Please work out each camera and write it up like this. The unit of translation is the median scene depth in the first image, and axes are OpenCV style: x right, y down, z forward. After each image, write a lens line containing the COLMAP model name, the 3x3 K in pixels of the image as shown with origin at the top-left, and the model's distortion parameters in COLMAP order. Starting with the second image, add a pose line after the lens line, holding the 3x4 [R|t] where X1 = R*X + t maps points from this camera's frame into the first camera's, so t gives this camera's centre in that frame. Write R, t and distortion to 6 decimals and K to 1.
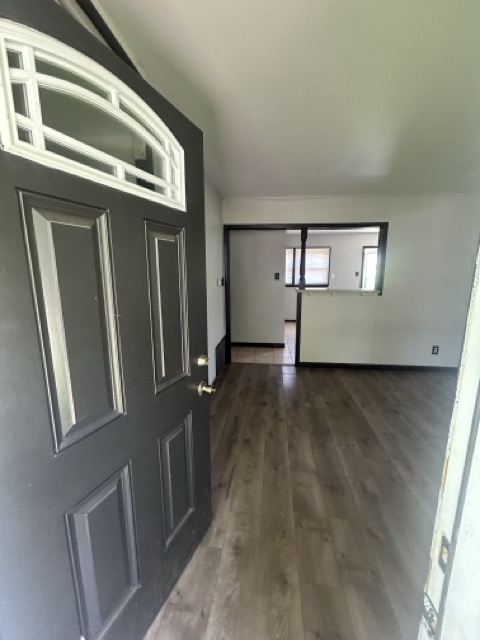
lens RADIAL K [[261.3, 0, 241.2], [0, 261.3, 319.4], [0, 0, 1]] dist [-0.000108, 0.000431]
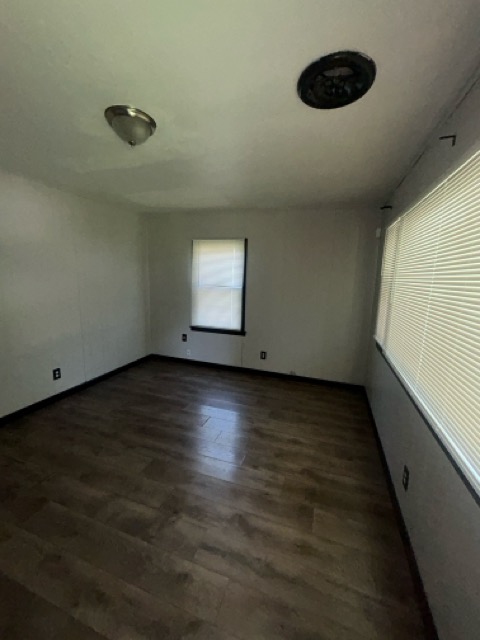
lens RADIAL K [[261.3, 0, 241.2], [0, 261.3, 319.4], [0, 0, 1]] dist [-0.000108, 0.000431]
pose [[0.216747, -0.151306, 0.964431, 0.111295], [0.144671, 0.981986, 0.121547, -0.067522], [-0.965449, 0.113181, 0.234732, 0.242310]]
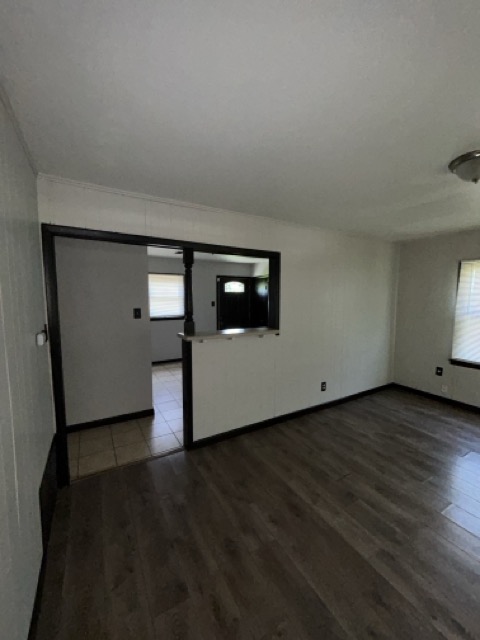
lens RADIAL K [[261.3, 0, 241.2], [0, 261.3, 319.4], [0, 0, 1]] dist [-0.000108, 0.000431]
pose [[0.800470, -0.048472, 0.597410, -0.071487], [0.101987, 0.993205, -0.056066, -0.109775], [-0.590632, 0.105807, 0.799974, 0.390269]]
